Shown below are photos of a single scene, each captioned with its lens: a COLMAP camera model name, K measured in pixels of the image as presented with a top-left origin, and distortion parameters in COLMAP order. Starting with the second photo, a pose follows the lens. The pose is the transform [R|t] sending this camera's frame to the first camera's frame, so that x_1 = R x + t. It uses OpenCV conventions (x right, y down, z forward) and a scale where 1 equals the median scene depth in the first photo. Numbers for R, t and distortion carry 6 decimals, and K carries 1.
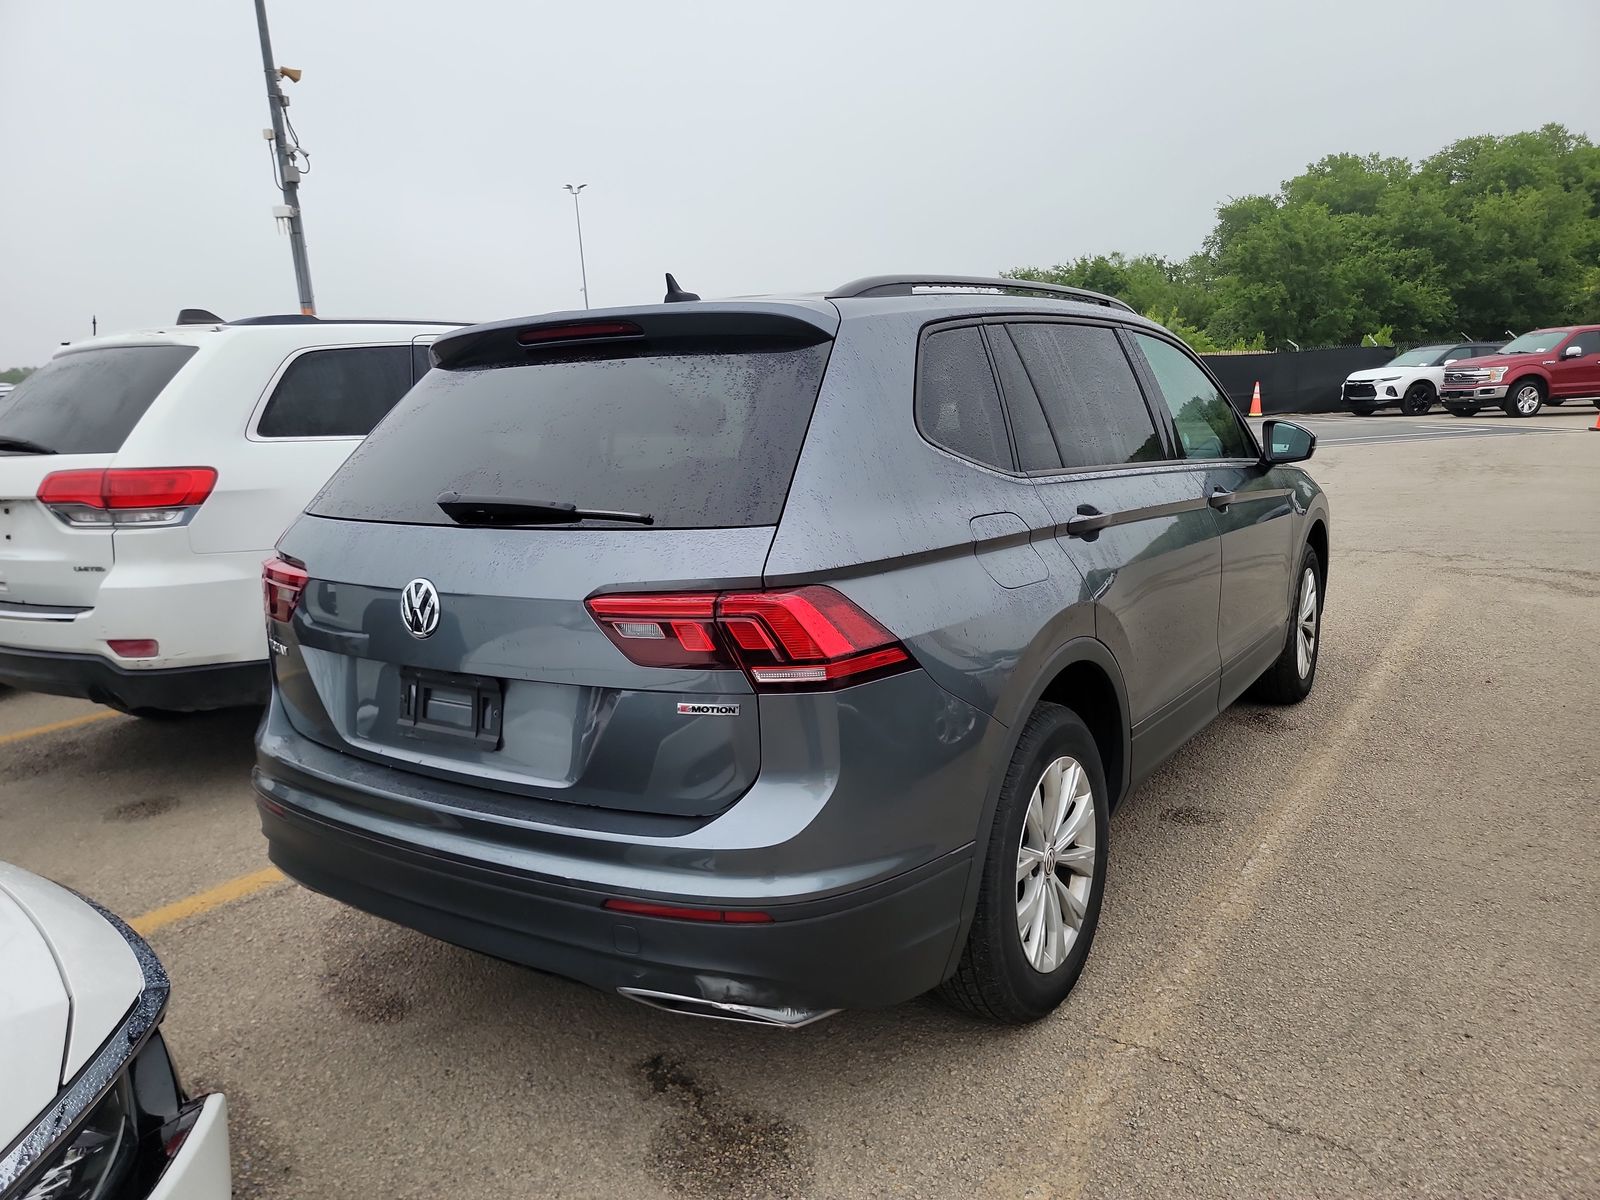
lens RADIAL K [[1159.5, 0, 805.9], [0, 1159.5, 574.3], [0, 0, 1]] dist [0.053604, -0.005047]
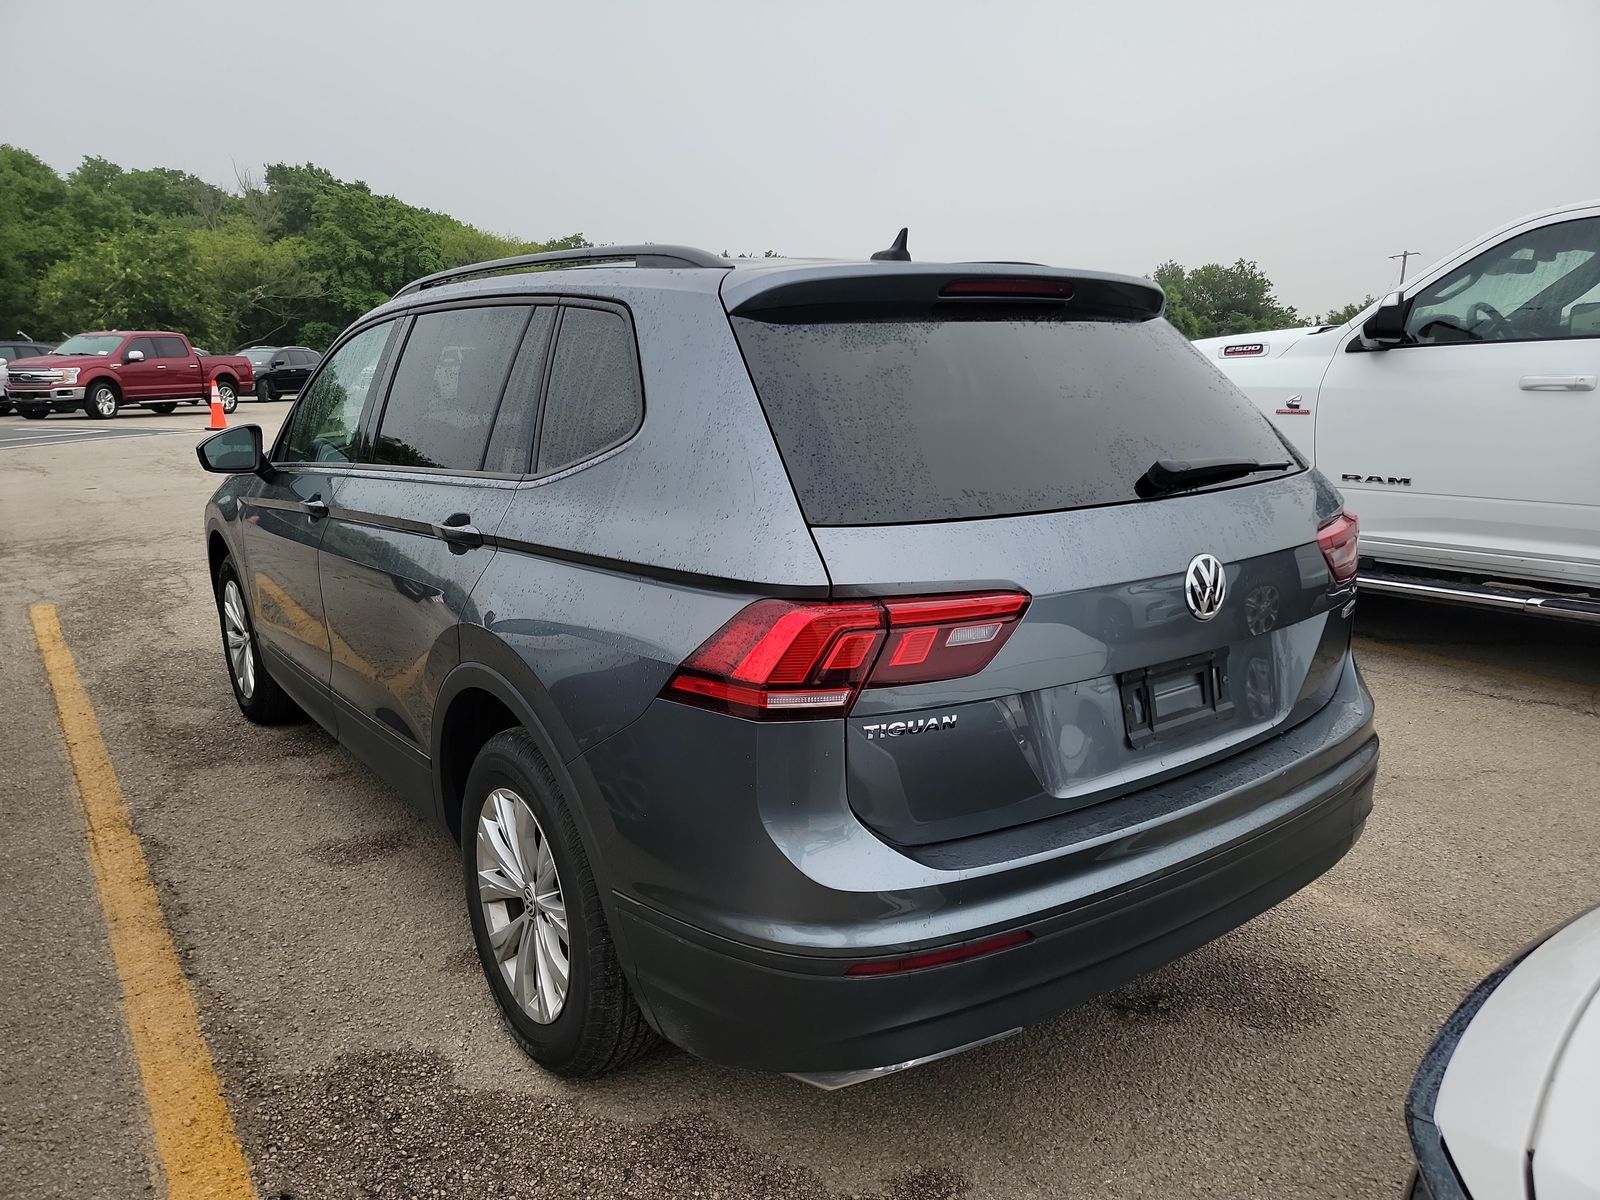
lens RADIAL K [[1159.5, 0, 805.9], [0, 1159.5, 574.3], [0, 0, 1]] dist [0.053604, -0.005047]
pose [[0.318151, -0.141205, 0.937465, -0.984734], [0.147121, 0.984220, 0.098318, -0.088900], [-0.936555, 0.106641, 0.333905, 0.758881]]
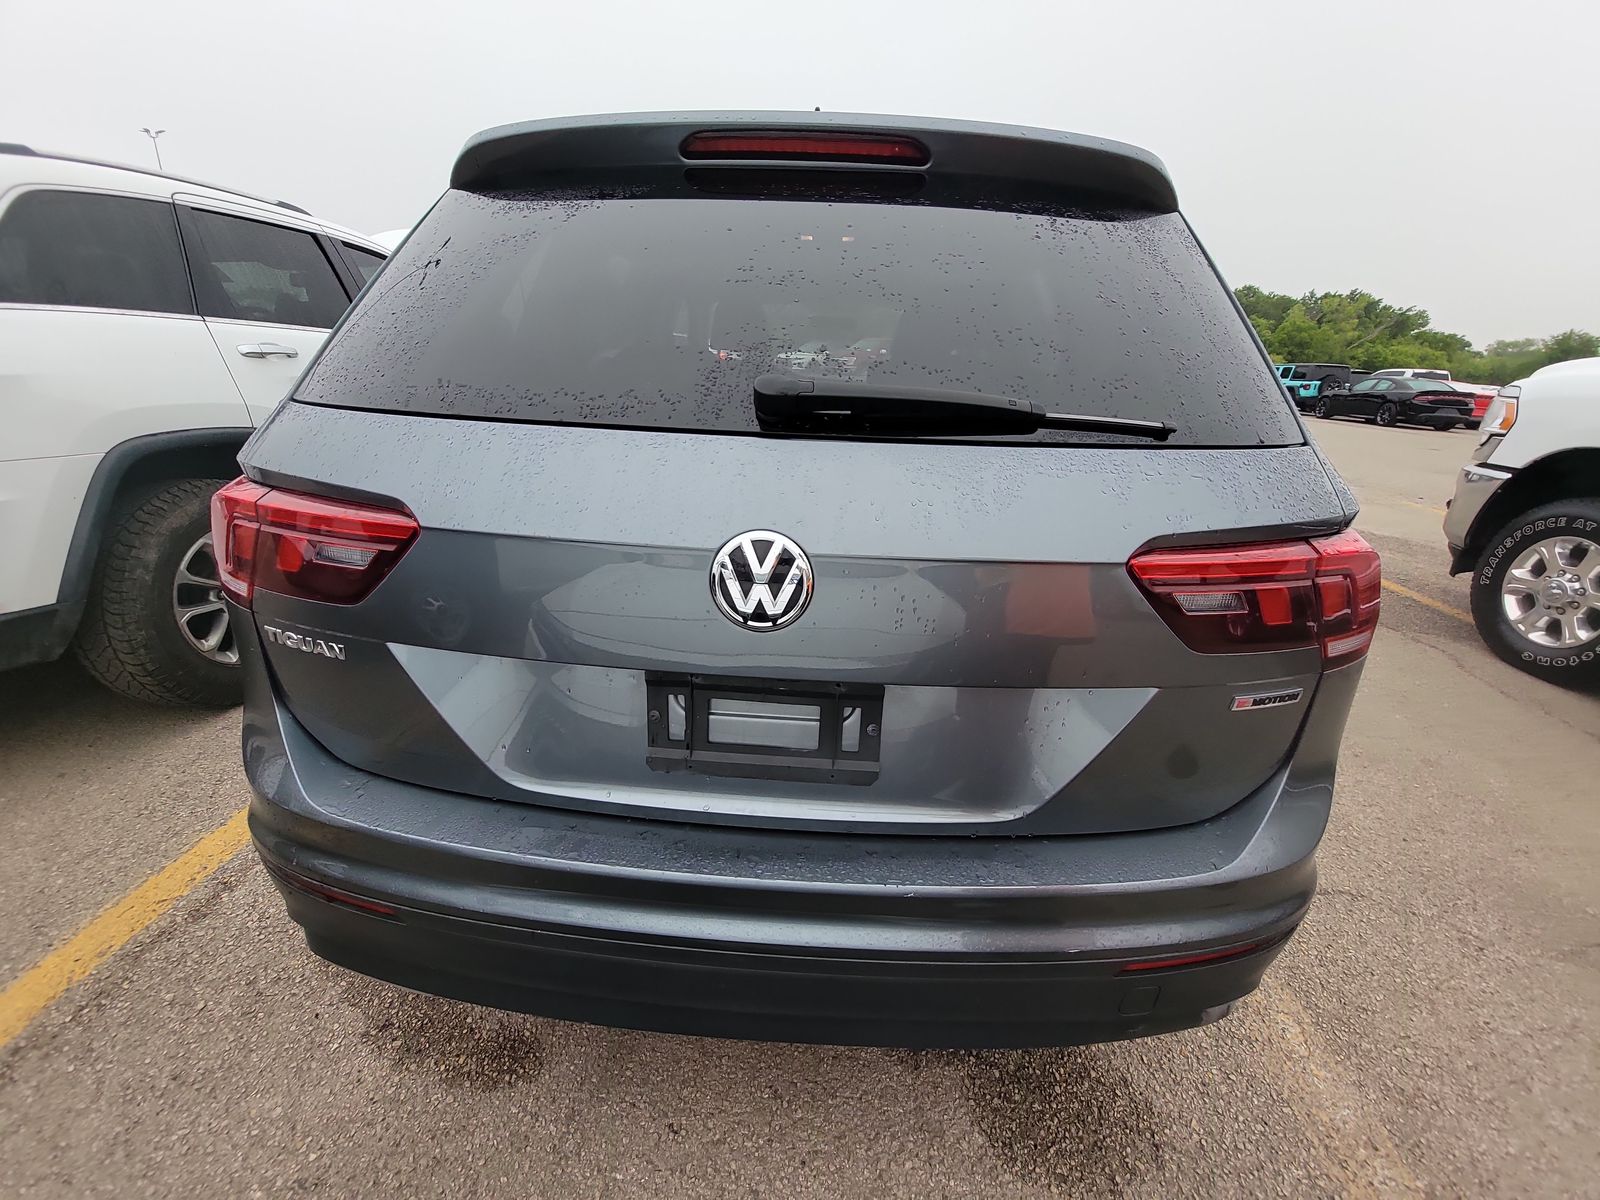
lens RADIAL K [[665.9, 0, 800.0], [0, 665.9, 600.0], [0, 0, 1]] dist [0.002667, -0.005899]
pose [[0.853357, -0.105258, 0.510590, -0.371755], [0.005474, 0.981160, 0.193117, -0.019687], [-0.521298, -0.162003, 0.837856, 0.548484]]
